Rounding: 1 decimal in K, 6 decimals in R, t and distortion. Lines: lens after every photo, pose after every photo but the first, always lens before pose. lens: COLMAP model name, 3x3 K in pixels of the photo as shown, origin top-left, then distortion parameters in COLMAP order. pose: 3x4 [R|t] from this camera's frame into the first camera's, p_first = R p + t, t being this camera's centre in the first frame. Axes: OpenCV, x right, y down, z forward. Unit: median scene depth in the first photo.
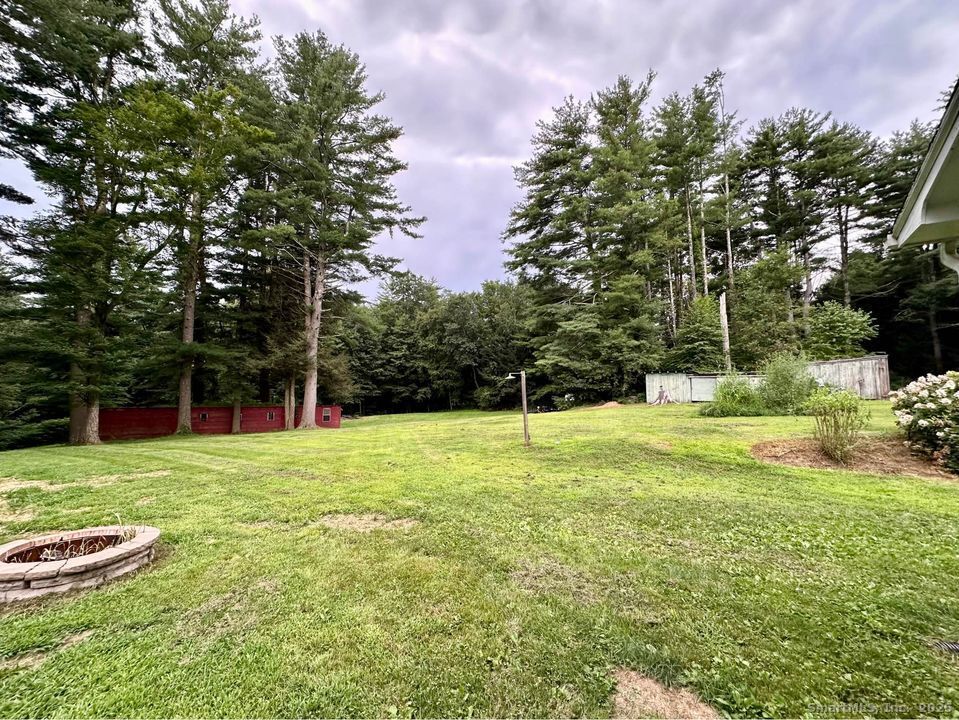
lens RADIAL K [[377.4, 0, 479.5], [0, 377.4, 360.0], [0, 0, 1]] dist [-0.002223, -0.000304]
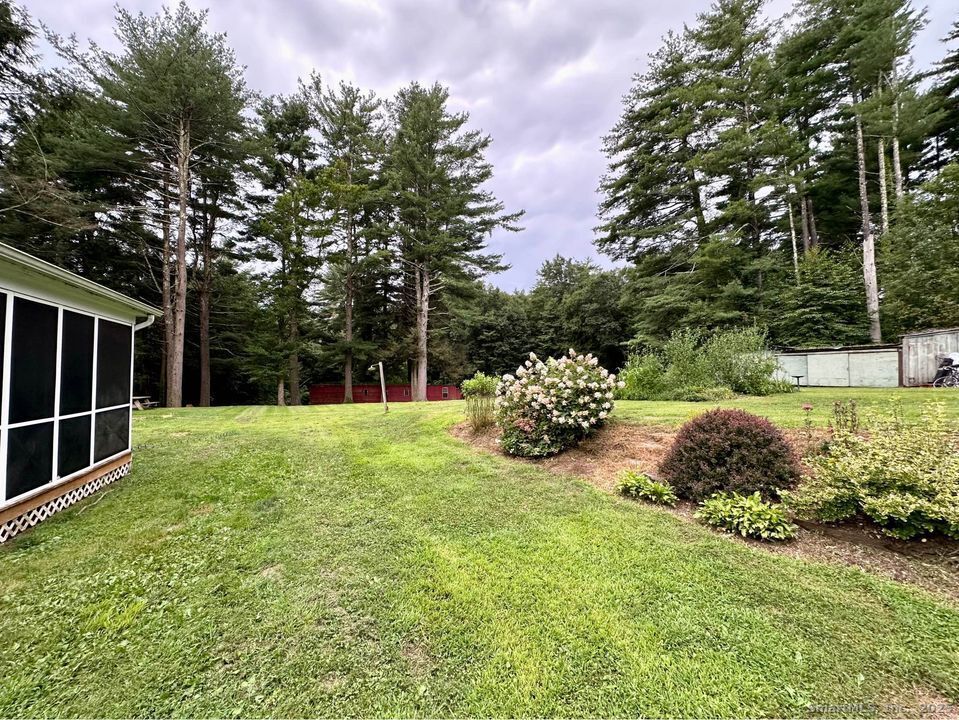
lens RADIAL K [[377.4, 0, 479.5], [0, 377.4, 360.0], [0, 0, 1]] dist [-0.002223, -0.000304]
pose [[0.864768, -0.020799, -0.501741, 0.305273], [0.045577, 0.998269, 0.037170, -0.001698], [0.500099, -0.055011, 0.864219, -0.005925]]
